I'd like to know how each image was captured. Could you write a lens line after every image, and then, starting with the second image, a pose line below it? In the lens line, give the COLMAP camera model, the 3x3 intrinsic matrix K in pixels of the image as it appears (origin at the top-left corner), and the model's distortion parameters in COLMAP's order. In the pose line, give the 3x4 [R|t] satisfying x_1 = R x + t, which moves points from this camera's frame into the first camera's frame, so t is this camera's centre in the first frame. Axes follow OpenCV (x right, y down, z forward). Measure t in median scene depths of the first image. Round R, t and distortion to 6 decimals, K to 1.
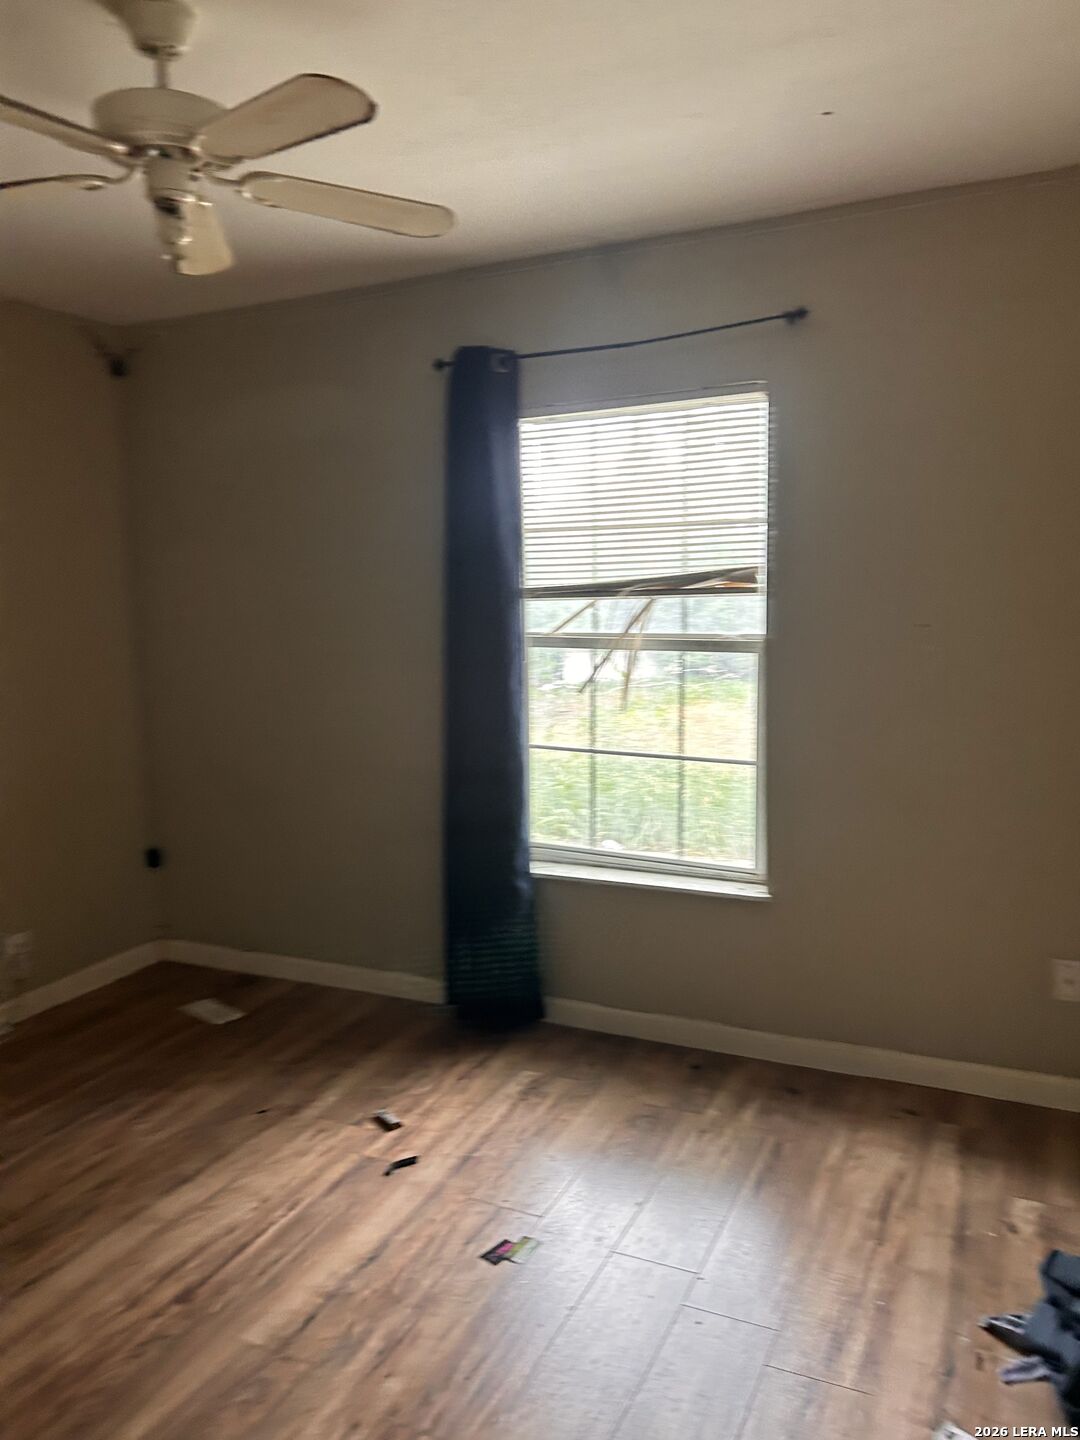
lens RADIAL K [[1147.9, 0, 540.0], [0, 1147.9, 720.0], [0, 0, 1]] dist [0.042152, -0.057645]
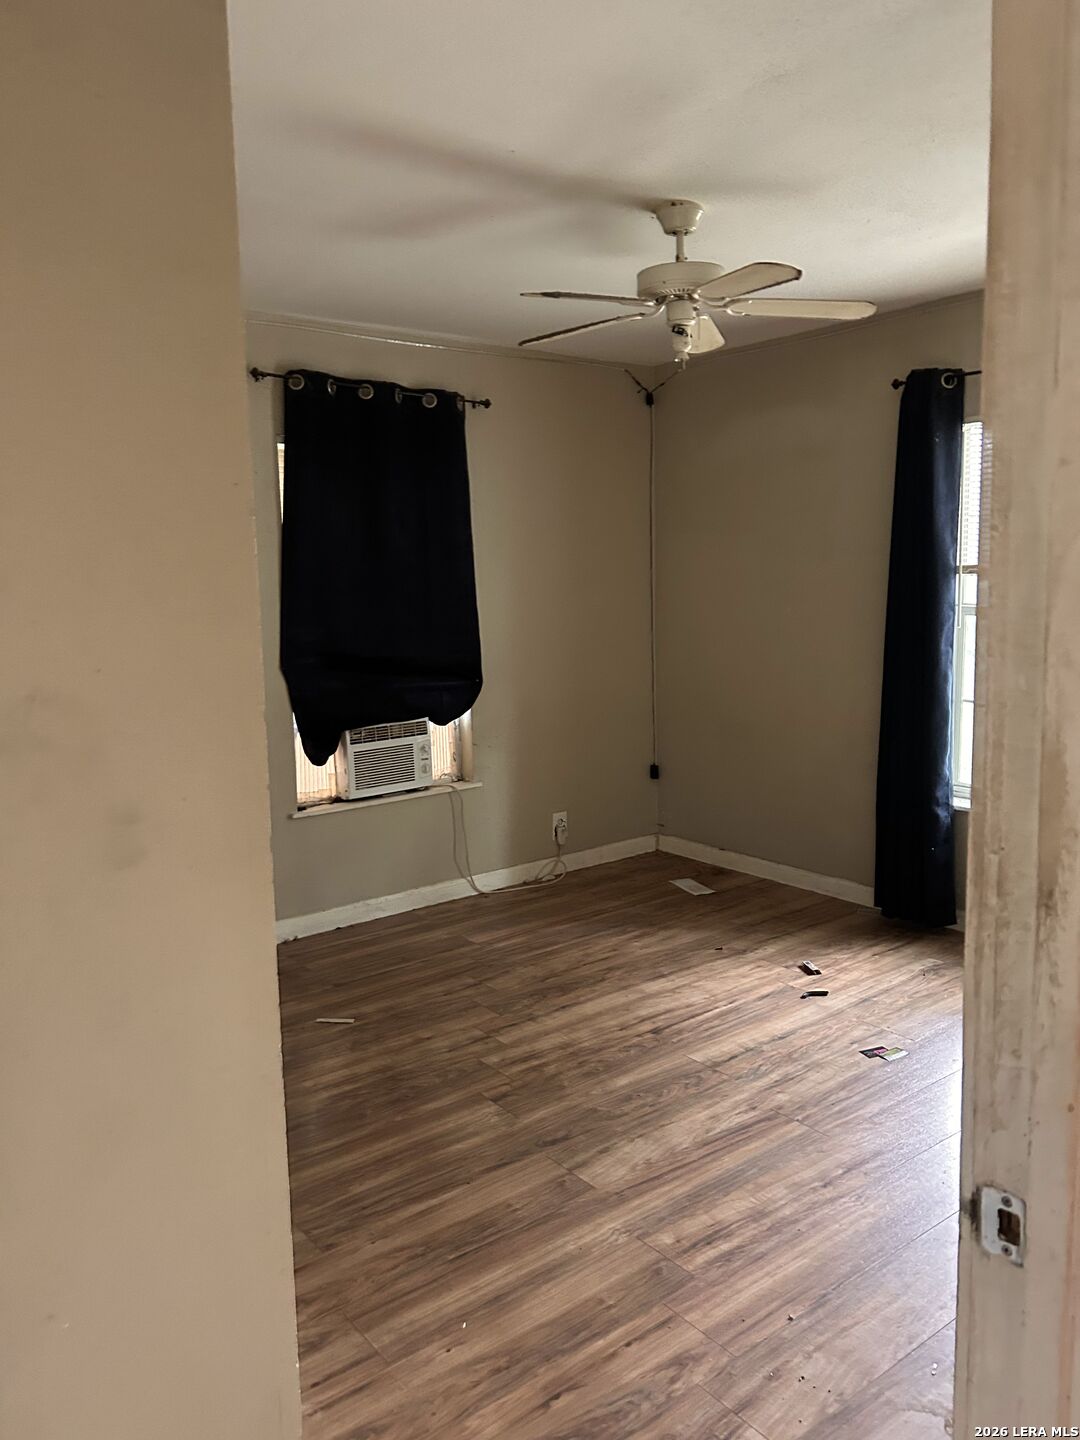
lens RADIAL K [[1147.9, 0, 540.0], [0, 1147.9, 720.0], [0, 0, 1]] dist [0.042152, -0.057645]
pose [[0.904576, 0.058465, -0.422284, 0.143738], [-0.047183, 0.998196, 0.037129, 0.028949], [0.423693, -0.013661, 0.905703, -0.365593]]
